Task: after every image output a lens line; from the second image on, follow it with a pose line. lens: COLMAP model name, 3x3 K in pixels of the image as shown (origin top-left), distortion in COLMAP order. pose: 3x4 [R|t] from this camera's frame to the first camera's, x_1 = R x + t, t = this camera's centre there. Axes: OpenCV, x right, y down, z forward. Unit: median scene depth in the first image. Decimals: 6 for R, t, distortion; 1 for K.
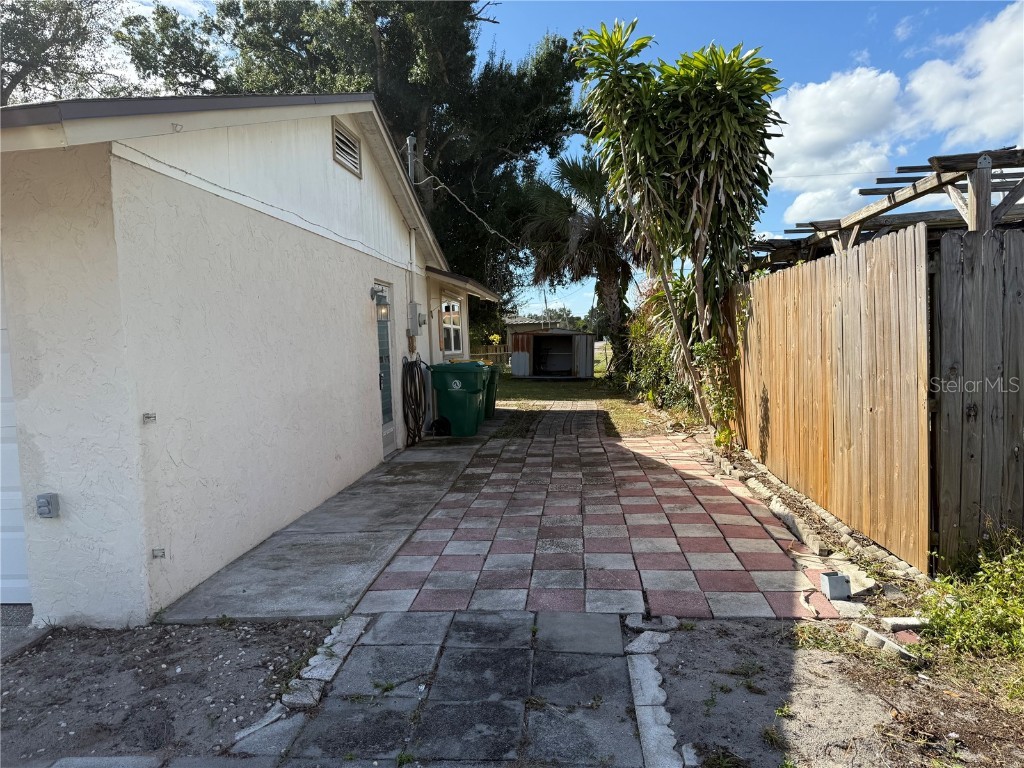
lens RADIAL K [[709.0, 0, 517.2], [0, 709.0, 385.4], [0, 0, 1]] dist [0.039648, -0.060641]
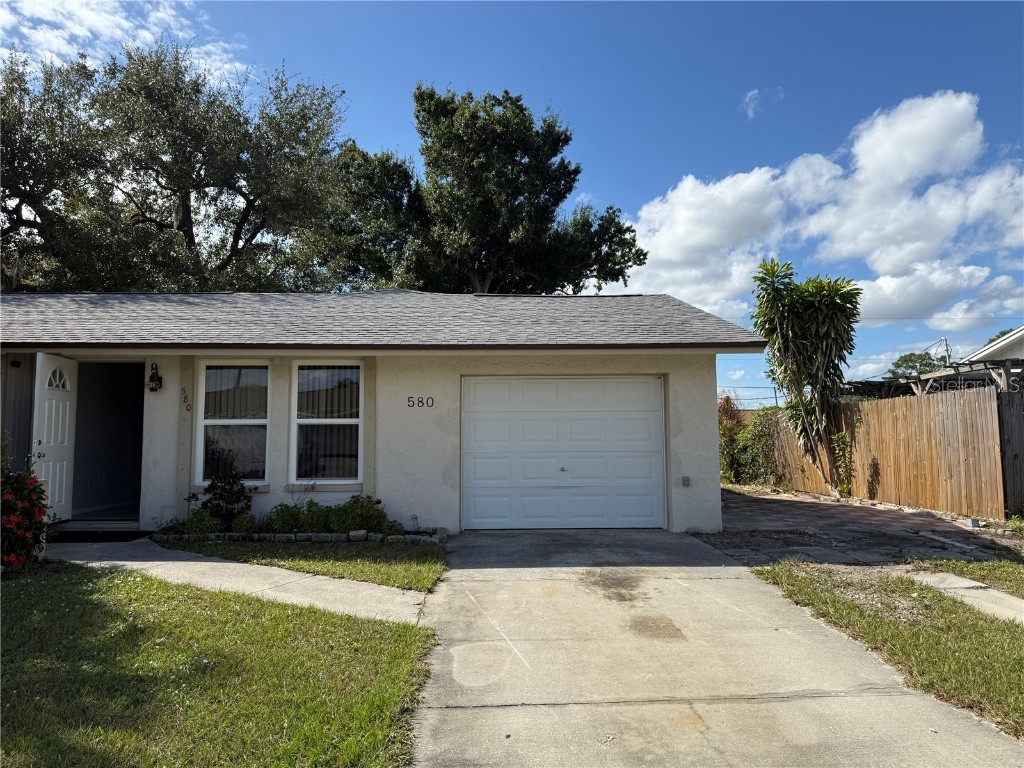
lens RADIAL K [[709.0, 0, 507.2], [0, 709.0, 375.8], [0, 0, 1]] dist [0.039648, -0.060641]
pose [[0.990611, 0.048841, 0.127689, -0.794506], [-0.027813, 0.986472, -0.161552, 0.109608], [-0.133852, 0.156484, 0.978569, -0.694891]]
